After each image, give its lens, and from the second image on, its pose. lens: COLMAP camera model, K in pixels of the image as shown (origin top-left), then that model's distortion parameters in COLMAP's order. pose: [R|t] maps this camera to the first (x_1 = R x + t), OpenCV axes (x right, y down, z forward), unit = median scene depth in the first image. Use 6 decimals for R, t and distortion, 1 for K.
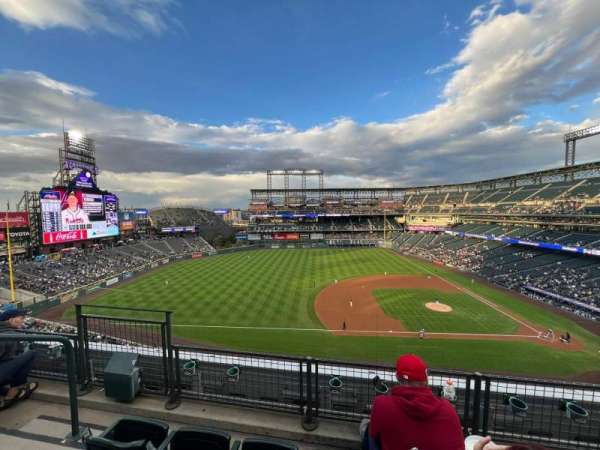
lens RADIAL K [[234.9, 0, 300.0], [0, 234.9, 225.0], [0, 0, 1]] dist [0.001133, 0.000099]
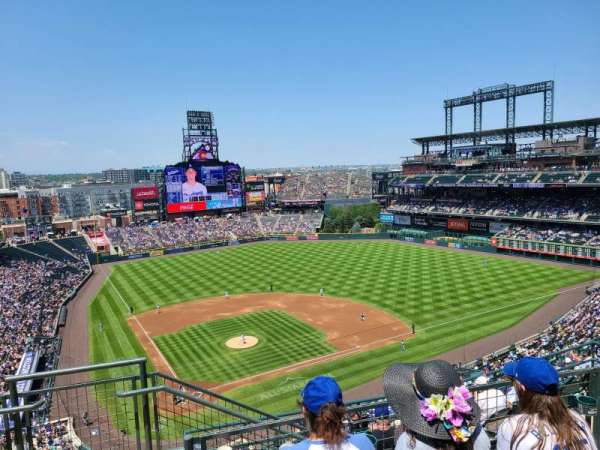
lens RADIAL K [[431.5, 0, 300.0], [0, 431.5, 225.0], [0, 0, 1]] dist [0.001448, 0.000124]
pose [[0.569932, 0.088618, -0.816899, 0.904657], [-0.011267, 0.994917, 0.100069, -0.070702], [0.821614, -0.047828, 0.568034, 0.241994]]
